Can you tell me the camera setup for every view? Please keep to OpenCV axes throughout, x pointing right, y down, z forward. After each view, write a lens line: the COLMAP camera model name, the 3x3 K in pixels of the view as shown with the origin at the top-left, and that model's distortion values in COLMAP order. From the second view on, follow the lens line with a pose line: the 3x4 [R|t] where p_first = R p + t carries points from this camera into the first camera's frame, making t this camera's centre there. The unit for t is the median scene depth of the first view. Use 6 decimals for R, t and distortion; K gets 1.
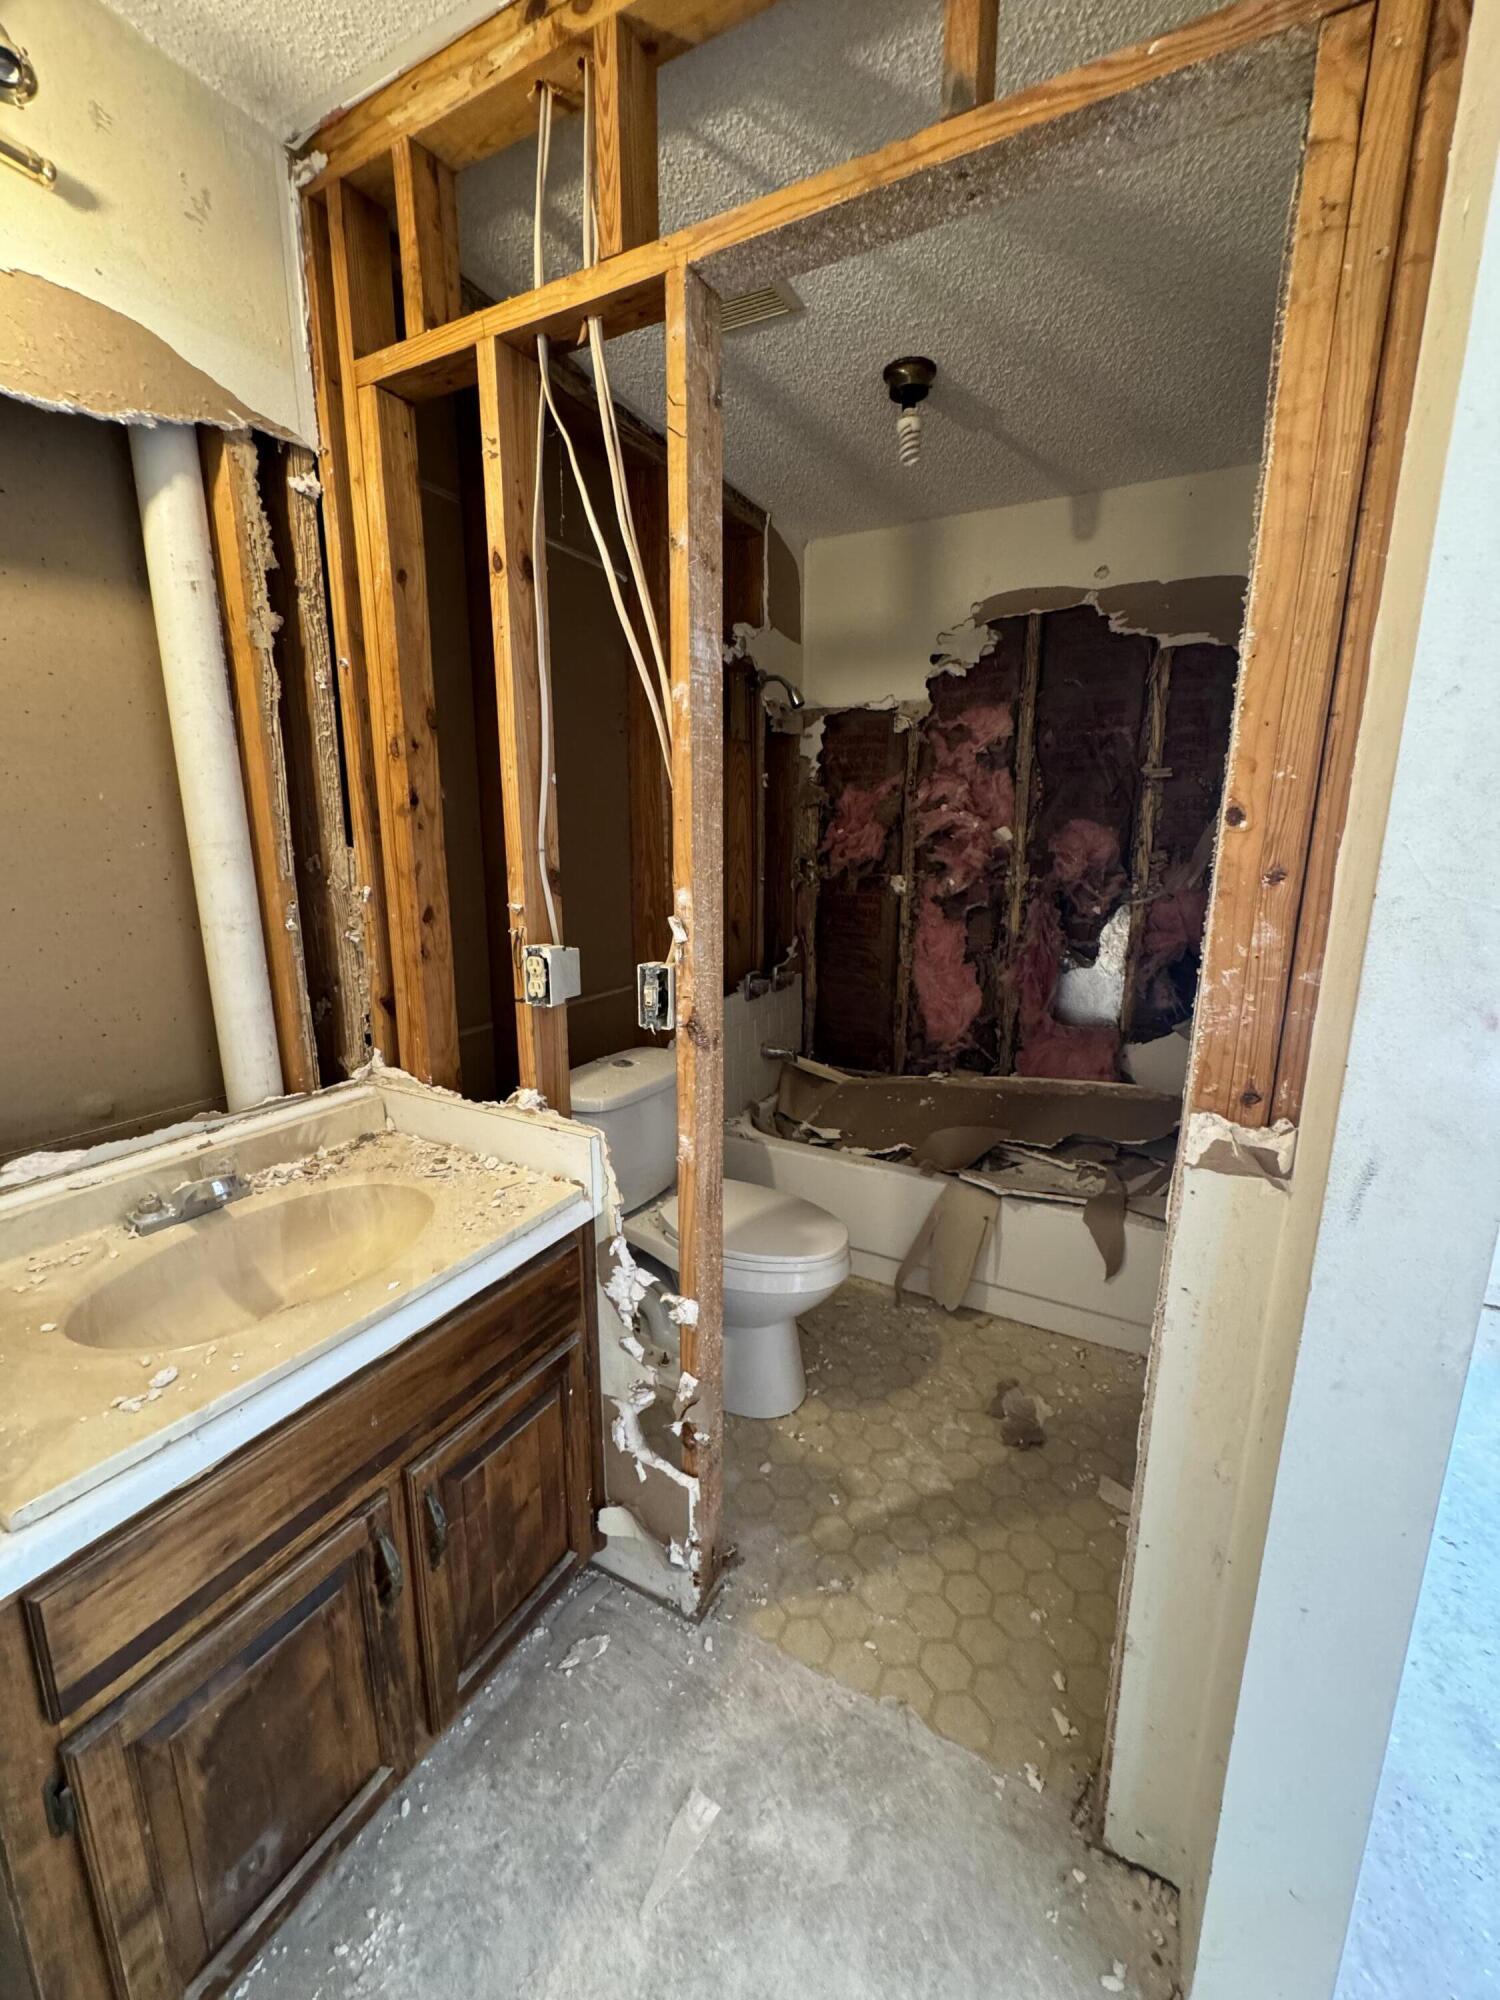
lens RADIAL K [[801.8, 0, 754.6], [0, 801.8, 998.1], [0, 0, 1]] dist [-0.007875, 0.002601]
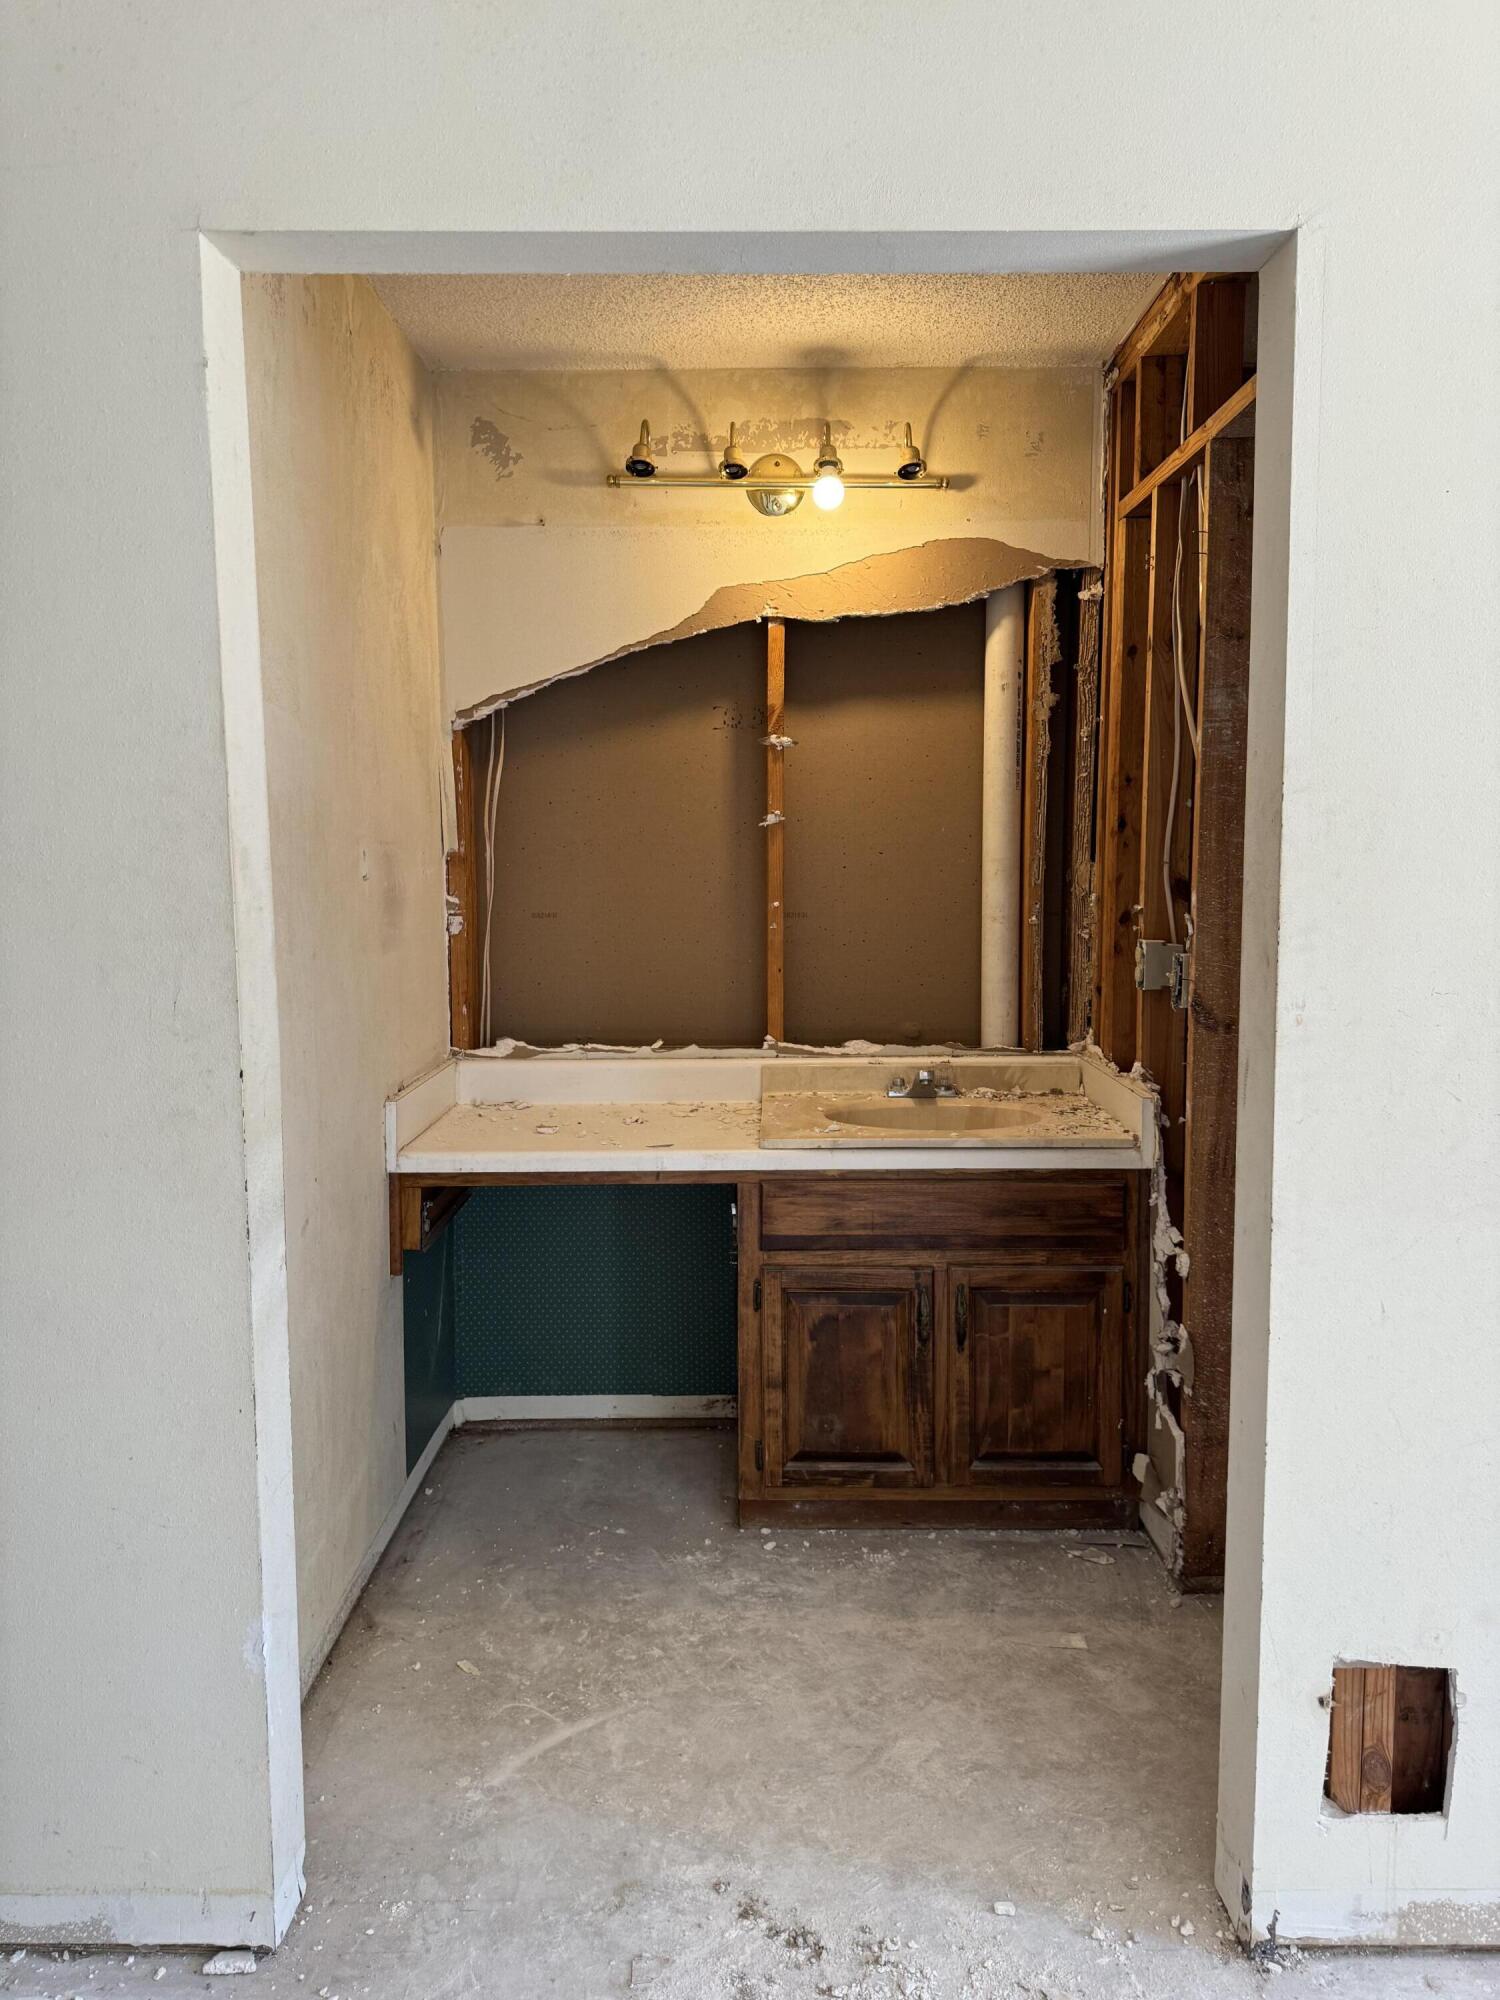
lens RADIAL K [[1413.7, 0, 748.4], [0, 1413.7, 999.3], [0, 0, 1]] dist [0.068848, -0.080297]
pose [[0.472229, 0.080365, -0.877805, 1.356646], [-0.174484, 0.984653, -0.003719, 0.138471], [0.864034, 0.154920, 0.479004, -0.550294]]
